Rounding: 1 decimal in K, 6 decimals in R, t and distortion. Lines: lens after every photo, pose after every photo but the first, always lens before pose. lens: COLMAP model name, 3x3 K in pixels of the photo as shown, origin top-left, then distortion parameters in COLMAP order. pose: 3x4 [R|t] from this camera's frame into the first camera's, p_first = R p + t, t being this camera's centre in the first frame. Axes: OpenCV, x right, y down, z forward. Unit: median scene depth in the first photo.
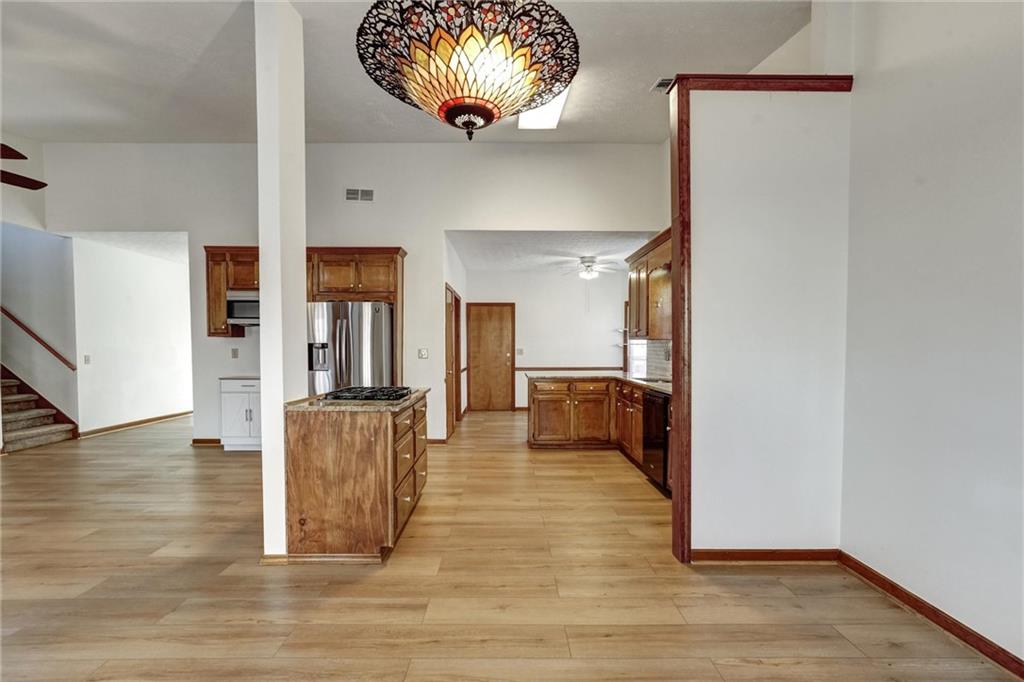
lens RADIAL K [[469.1, 0, 510.4], [0, 469.1, 337.6], [0, 0, 1]] dist [-0.035729, 0.022320]
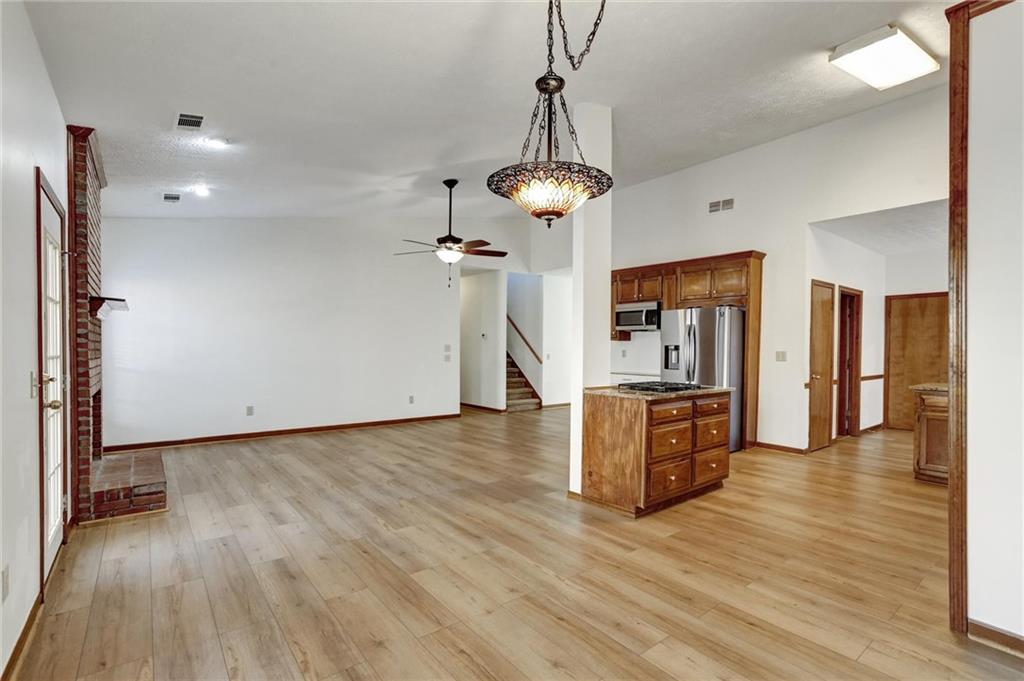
lens RADIAL K [[477.5, 0, 512.2], [0, 477.5, 306.1], [0, 0, 1]] dist [-0.001107, 0.000464]
pose [[0.614643, -0.065478, -0.786083, 0.498231], [0.010918, 0.997160, -0.074523, -0.002805], [0.788730, 0.037223, 0.613612, -0.079382]]
